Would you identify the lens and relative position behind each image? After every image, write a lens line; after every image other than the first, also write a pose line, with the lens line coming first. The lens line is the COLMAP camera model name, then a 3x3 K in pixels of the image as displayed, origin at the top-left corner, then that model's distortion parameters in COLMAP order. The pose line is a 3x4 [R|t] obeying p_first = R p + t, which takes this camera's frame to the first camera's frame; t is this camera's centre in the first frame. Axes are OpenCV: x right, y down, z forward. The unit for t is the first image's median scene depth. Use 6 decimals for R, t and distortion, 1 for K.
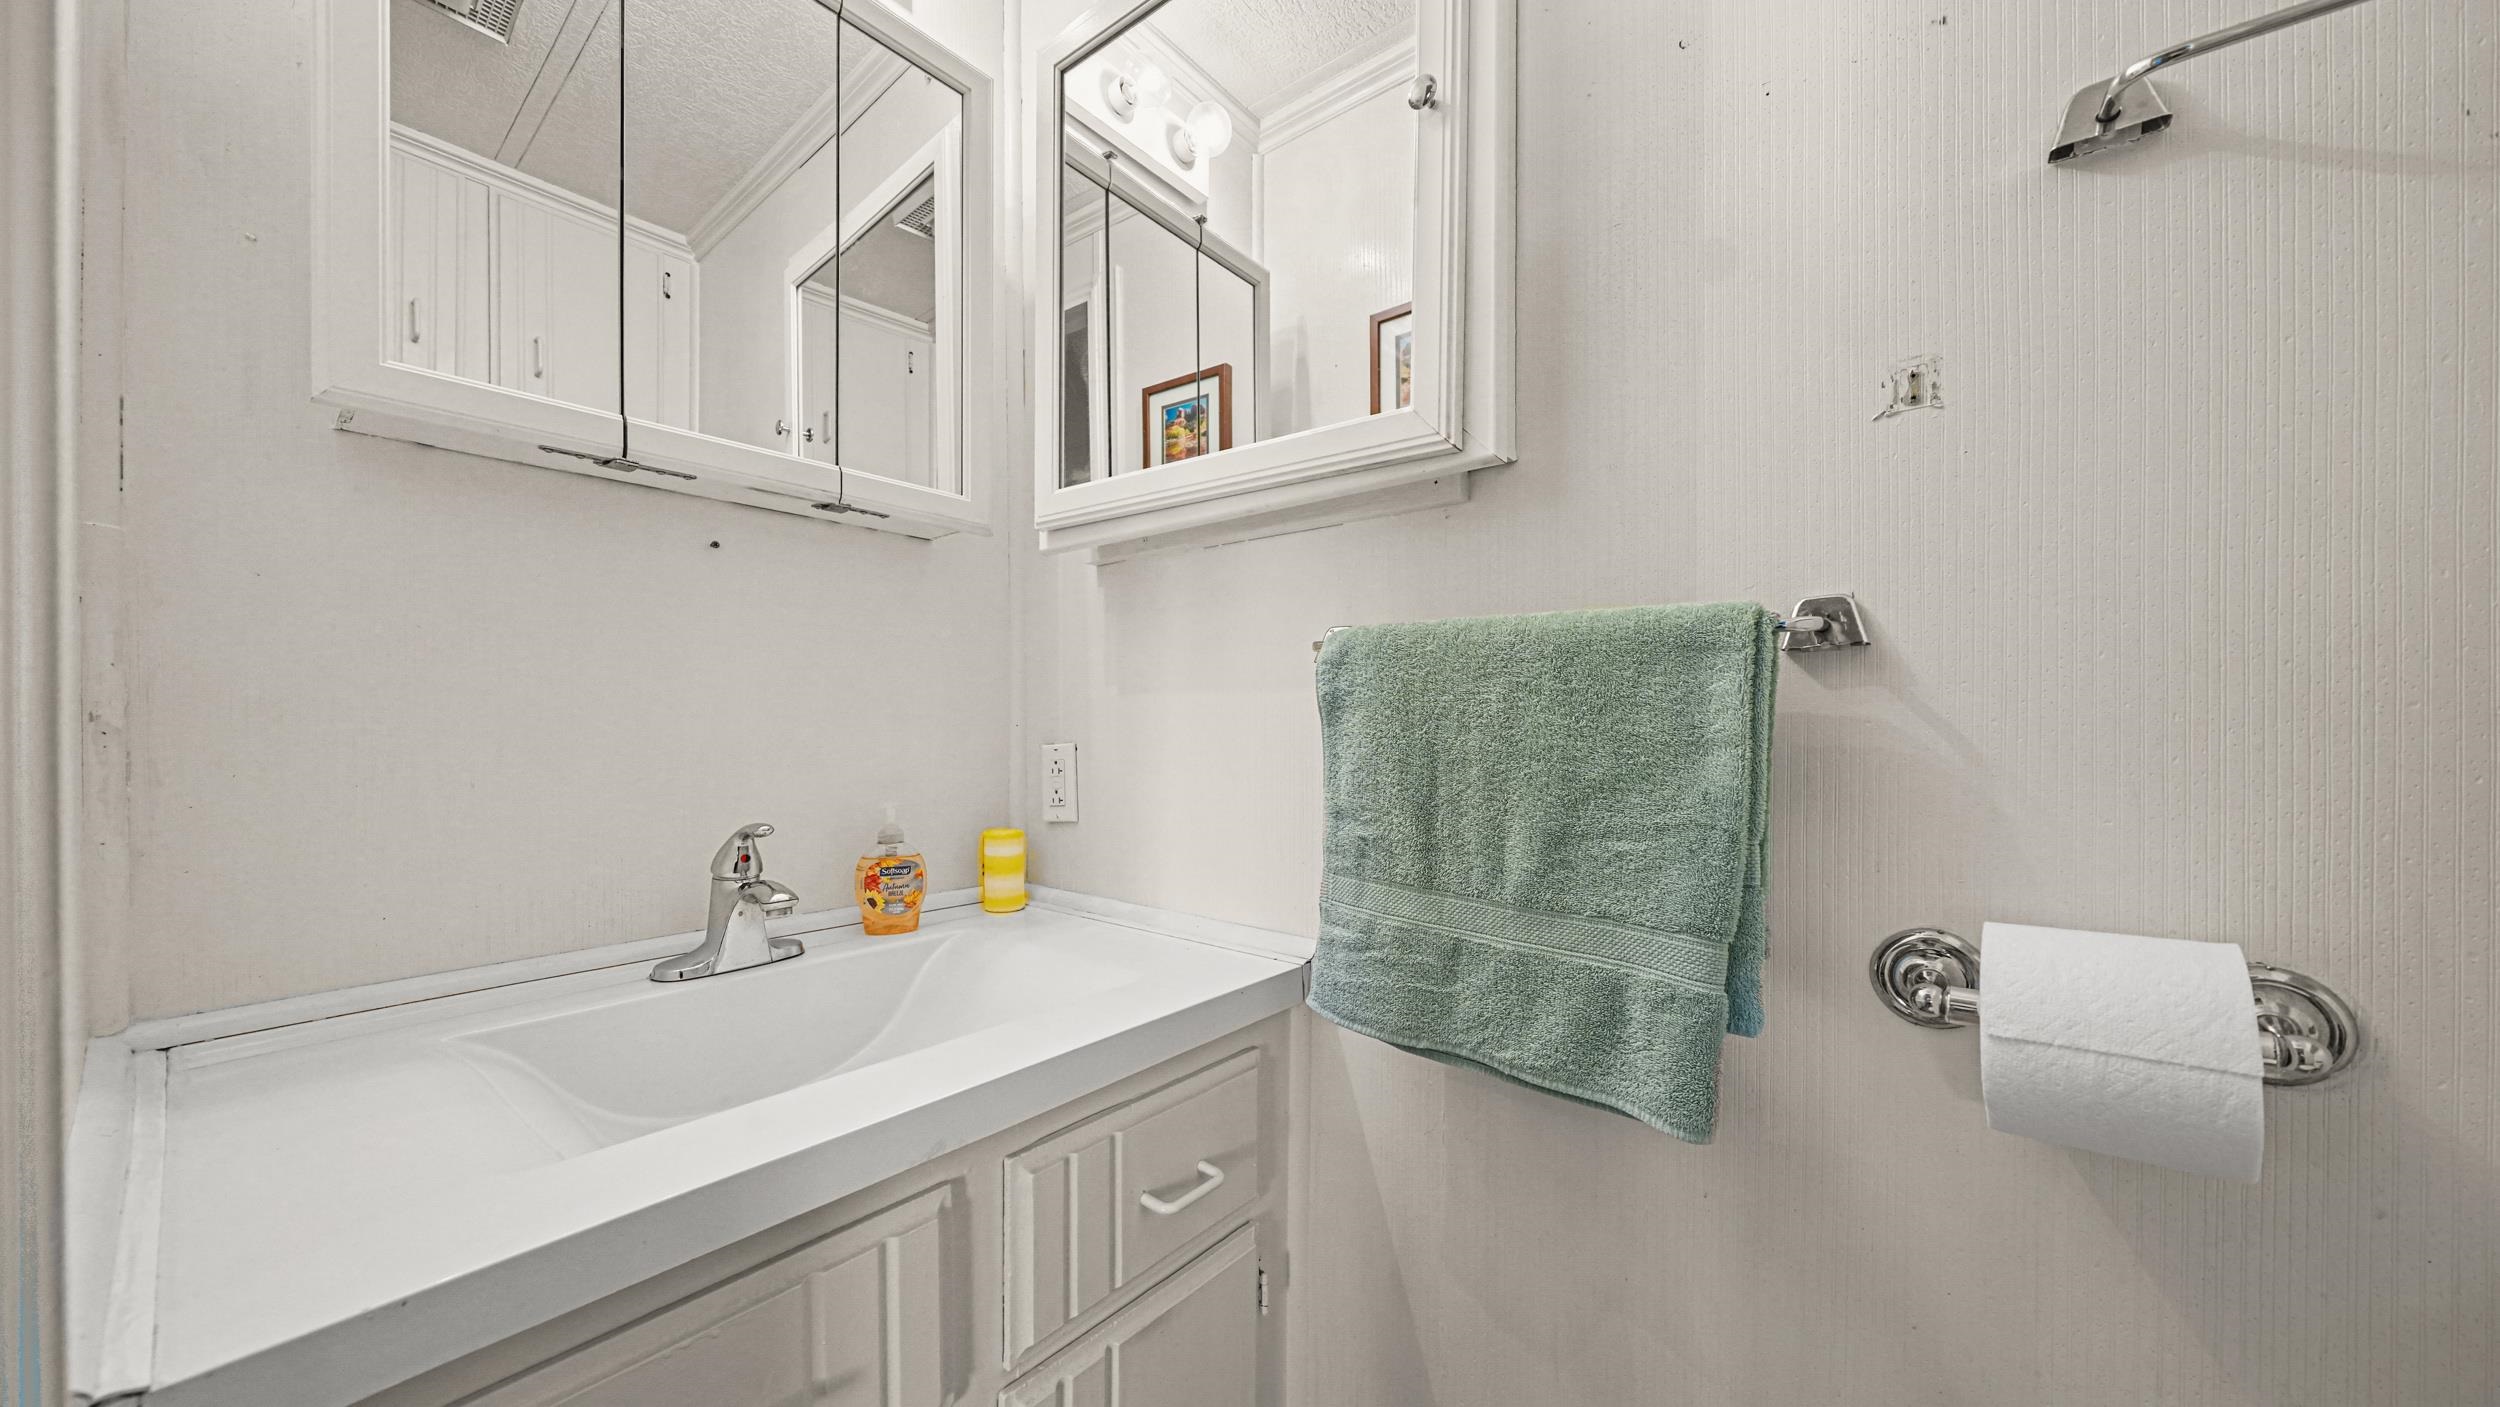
lens RADIAL K [[858.4, 0, 1244.8], [0, 858.4, 729.6], [0, 0, 1]] dist [-0.002947, 0.000001]
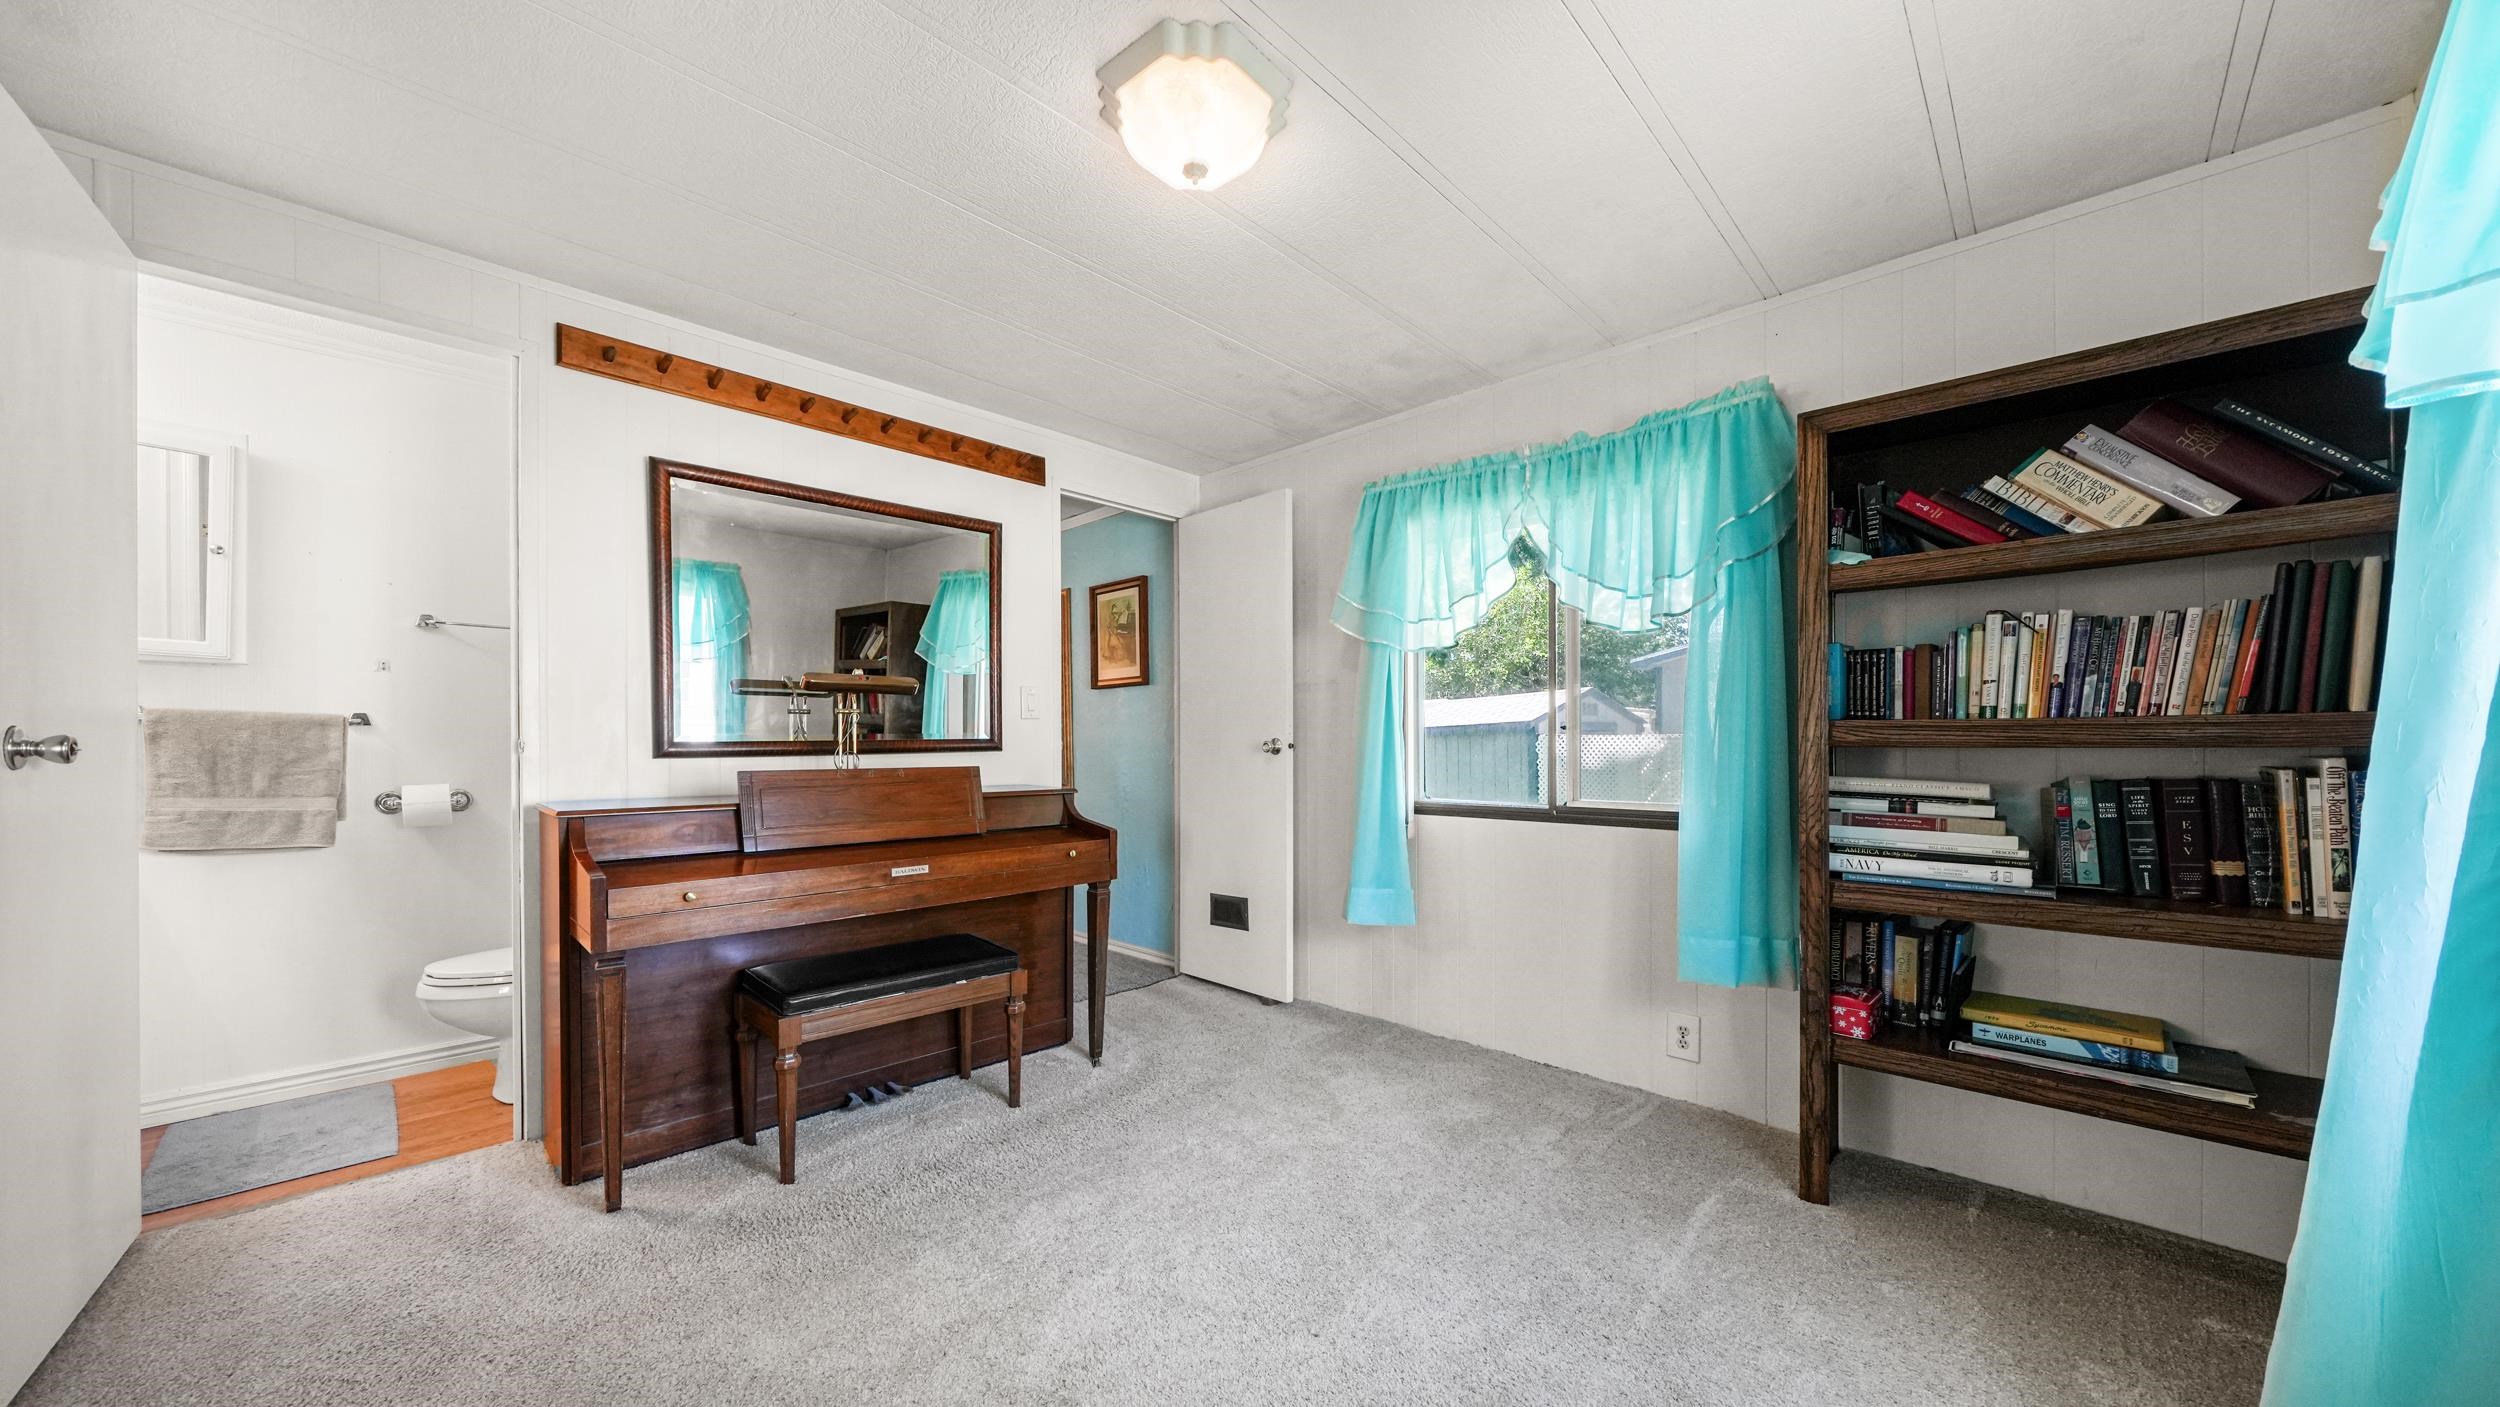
lens RADIAL K [[858.4, 0, 1244.8], [0, 858.4, 729.6], [0, 0, 1]] dist [-0.002947, 0.000001]
pose [[0.087747, 0.012659, 0.996062, -2.768079], [-0.004534, 0.999914, -0.012309, -0.040369], [-0.996132, -0.003436, 0.087797, -3.254496]]
